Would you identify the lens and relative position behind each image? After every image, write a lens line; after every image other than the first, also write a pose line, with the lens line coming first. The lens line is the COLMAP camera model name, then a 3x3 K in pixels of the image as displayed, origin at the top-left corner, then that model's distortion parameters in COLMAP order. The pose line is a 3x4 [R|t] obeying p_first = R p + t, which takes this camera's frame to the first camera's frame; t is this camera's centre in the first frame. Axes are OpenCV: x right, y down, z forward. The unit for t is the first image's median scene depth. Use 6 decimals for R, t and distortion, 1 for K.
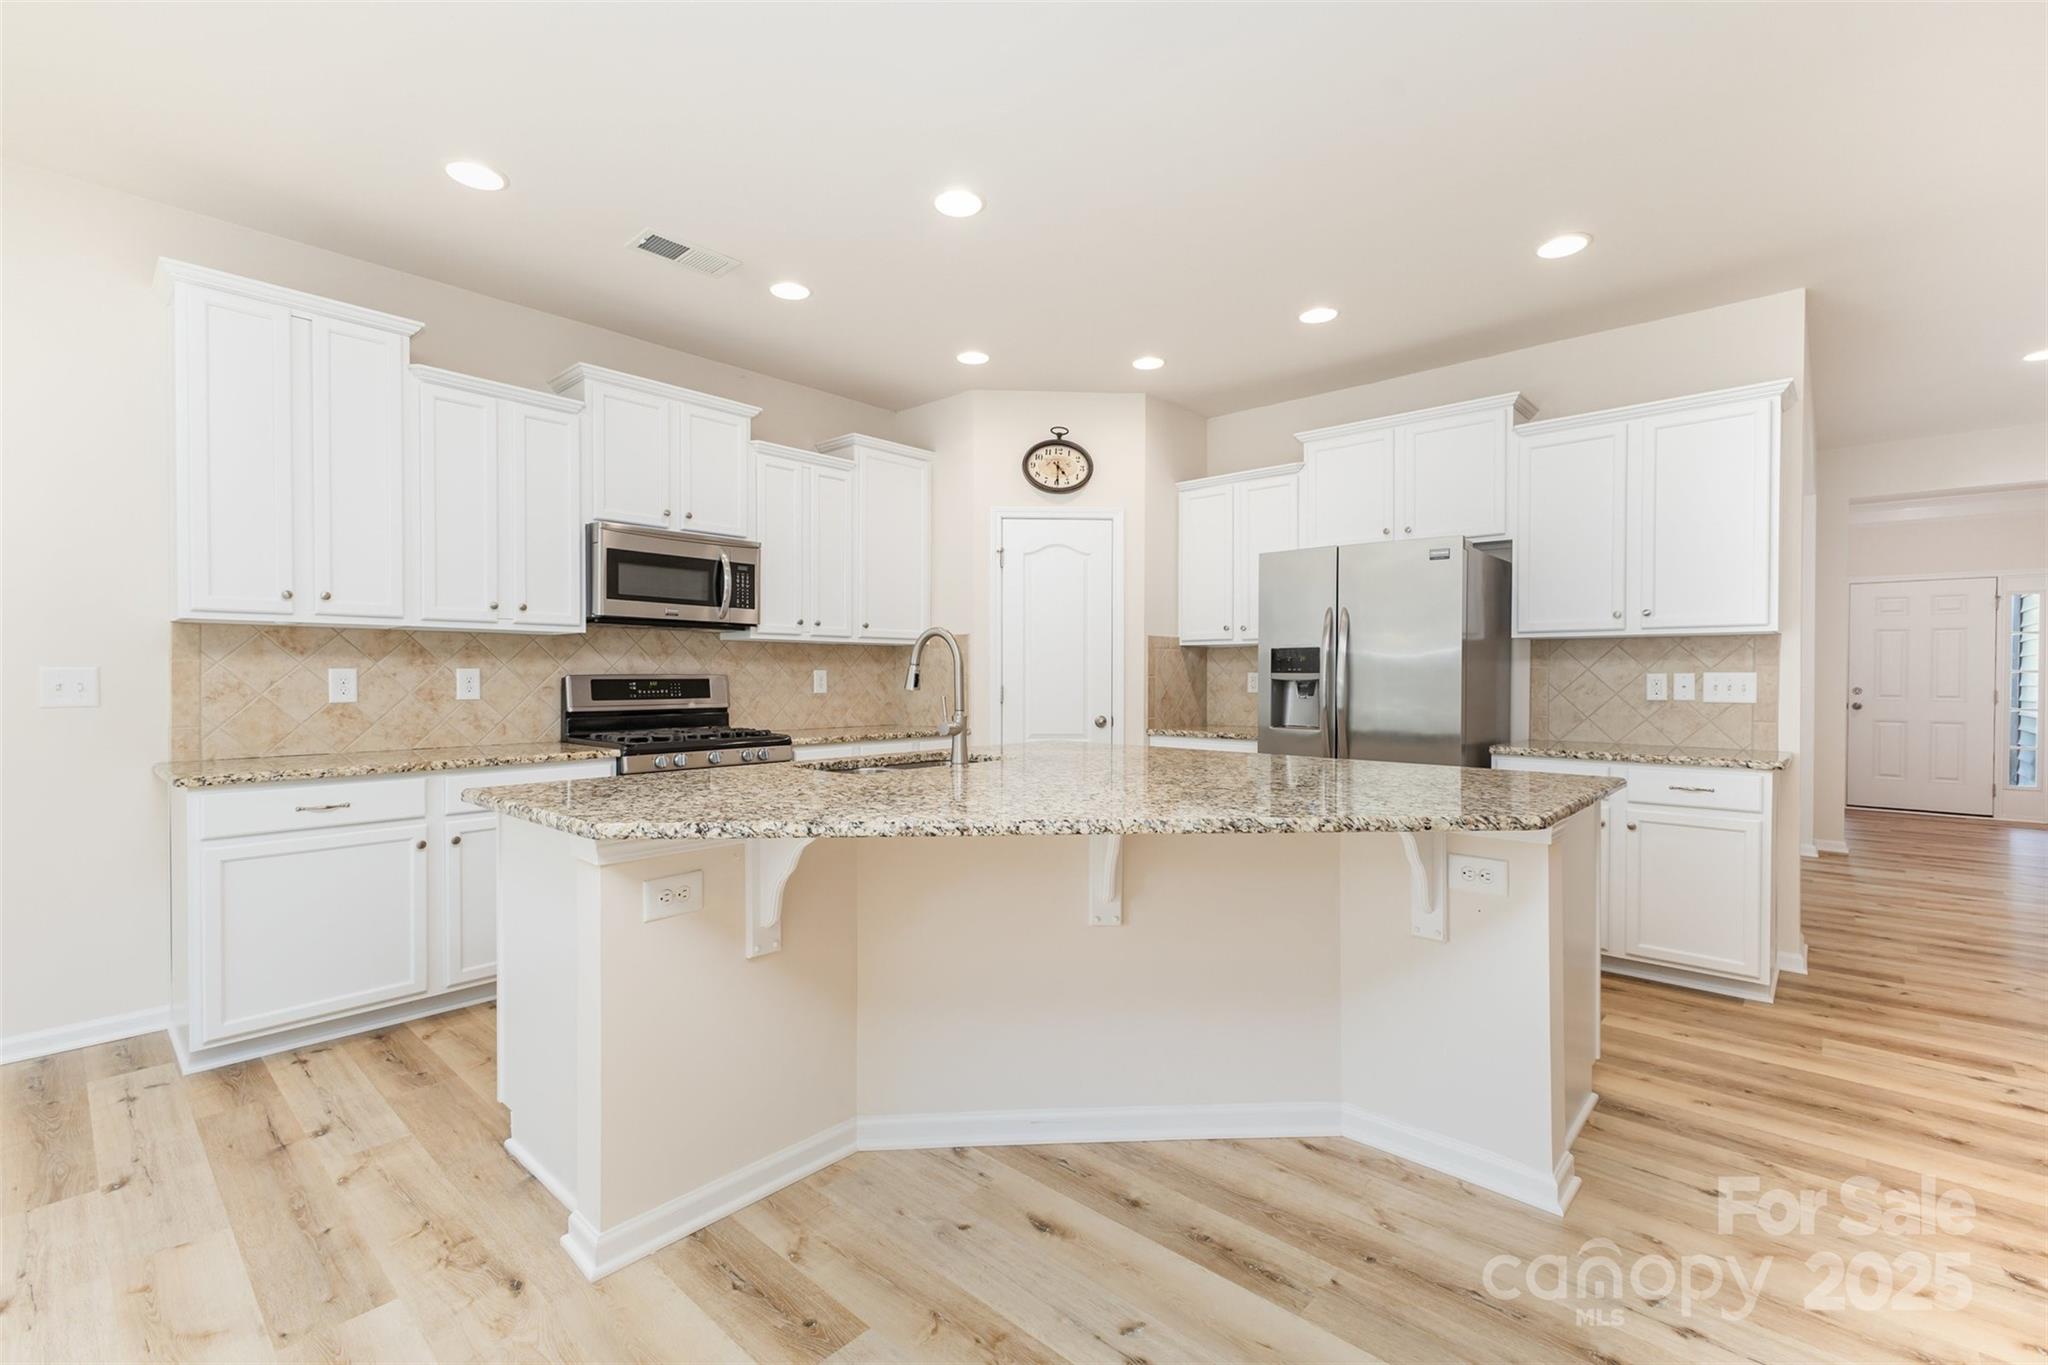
lens RADIAL K [[889.7, 0, 1026.6], [0, 889.7, 687.8], [0, 0, 1]] dist [0.014552, -0.004458]
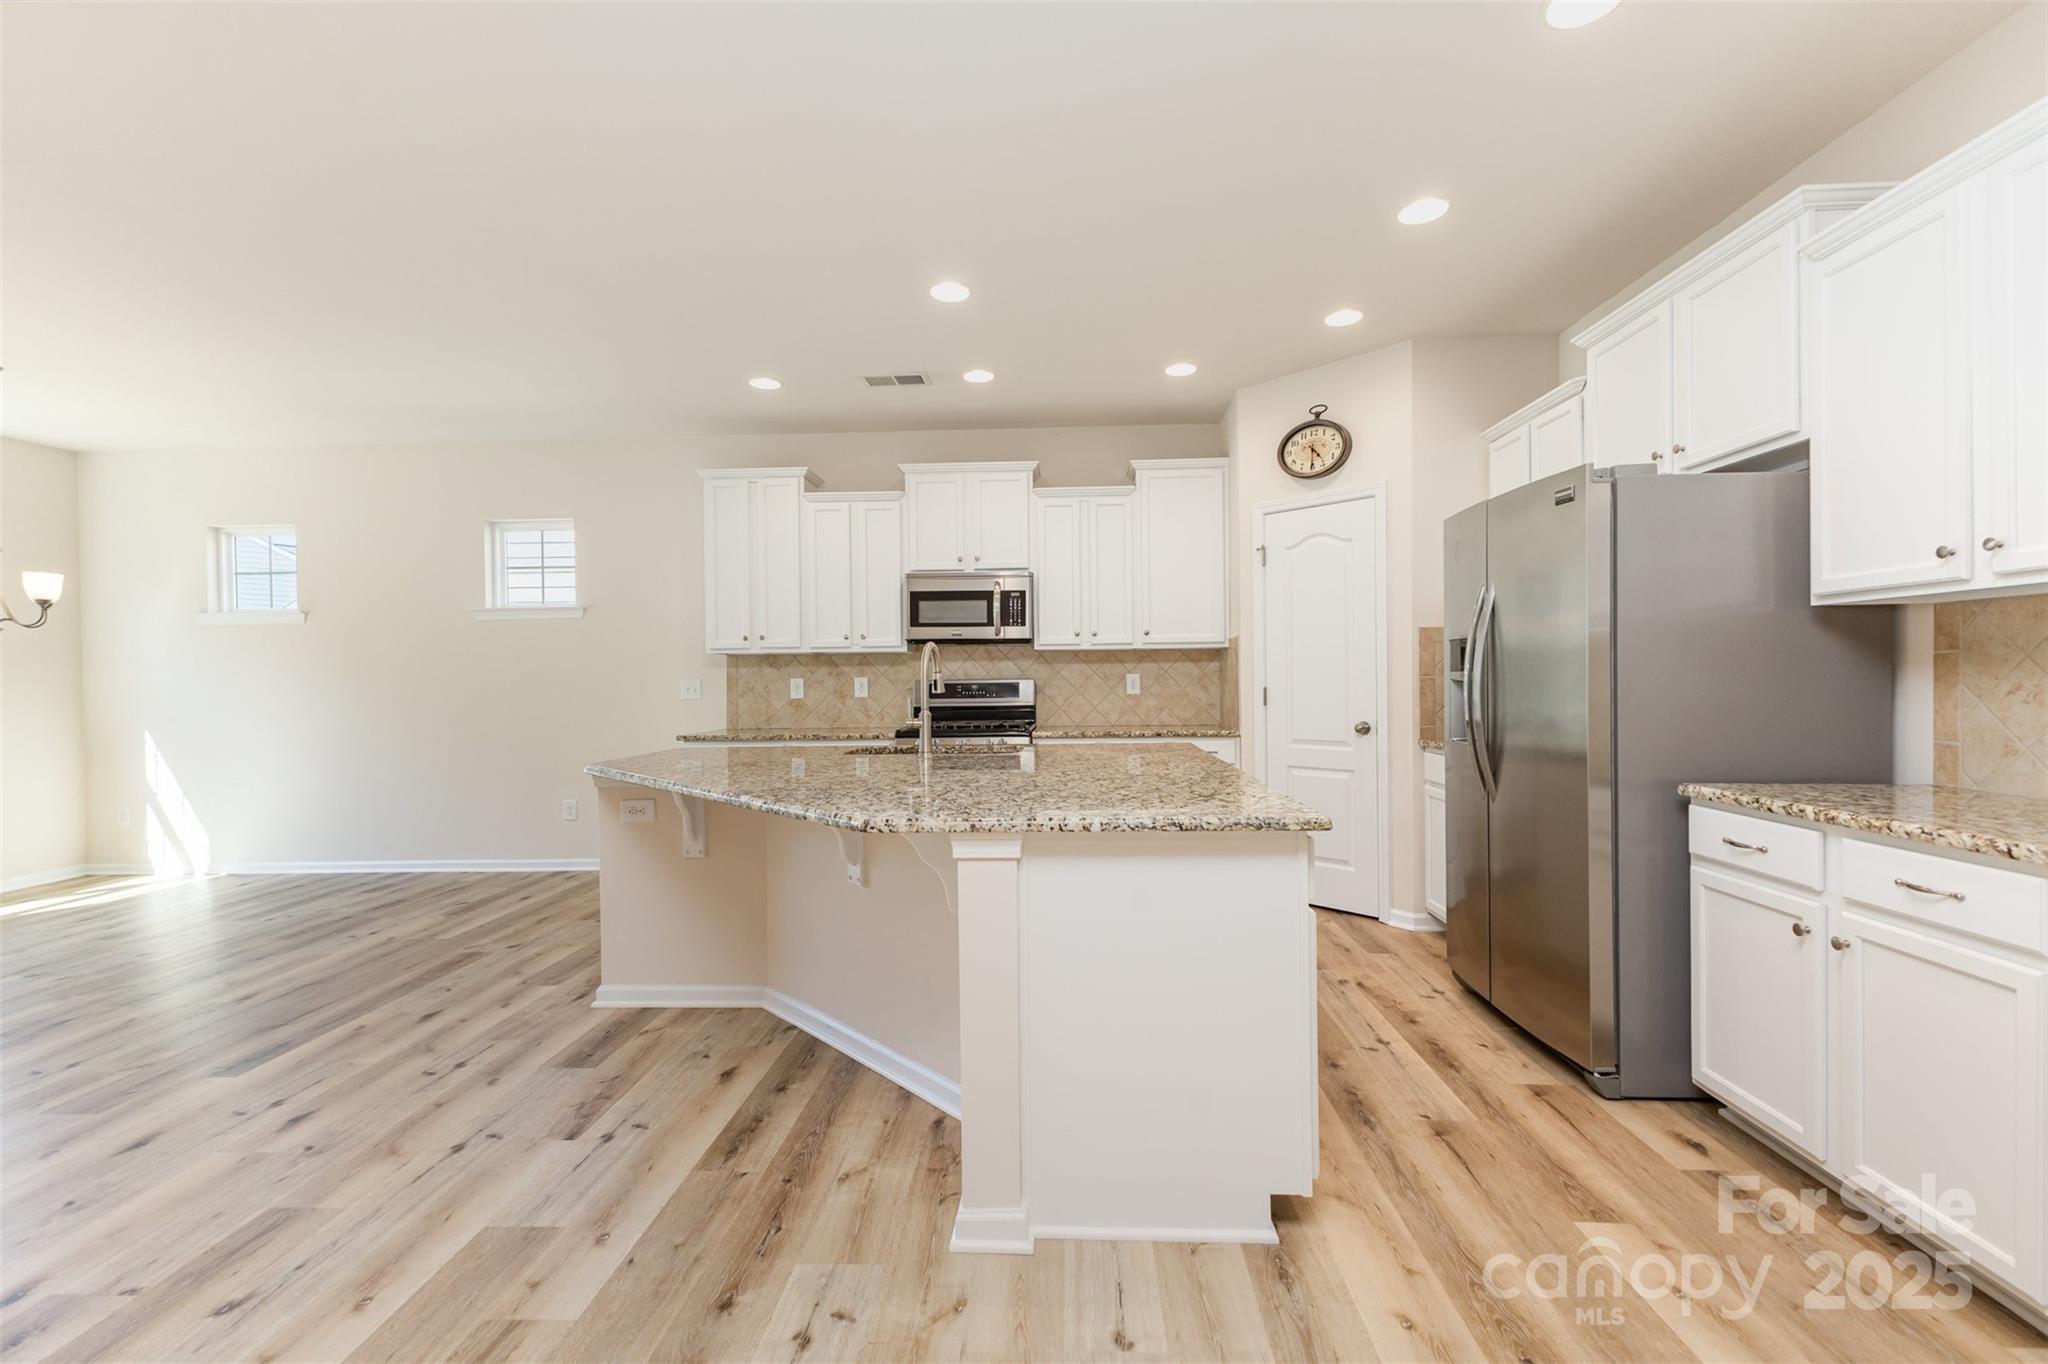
lens RADIAL K [[889.7, 0, 1025.5], [0, 889.7, 683.1], [0, 0, 1]] dist [0.014552, -0.004458]
pose [[0.630450, -0.004842, -0.776215, 0.730872], [0.002076, 0.999987, -0.004552, -0.004065], [0.776227, 0.001259, 0.630452, 0.245711]]
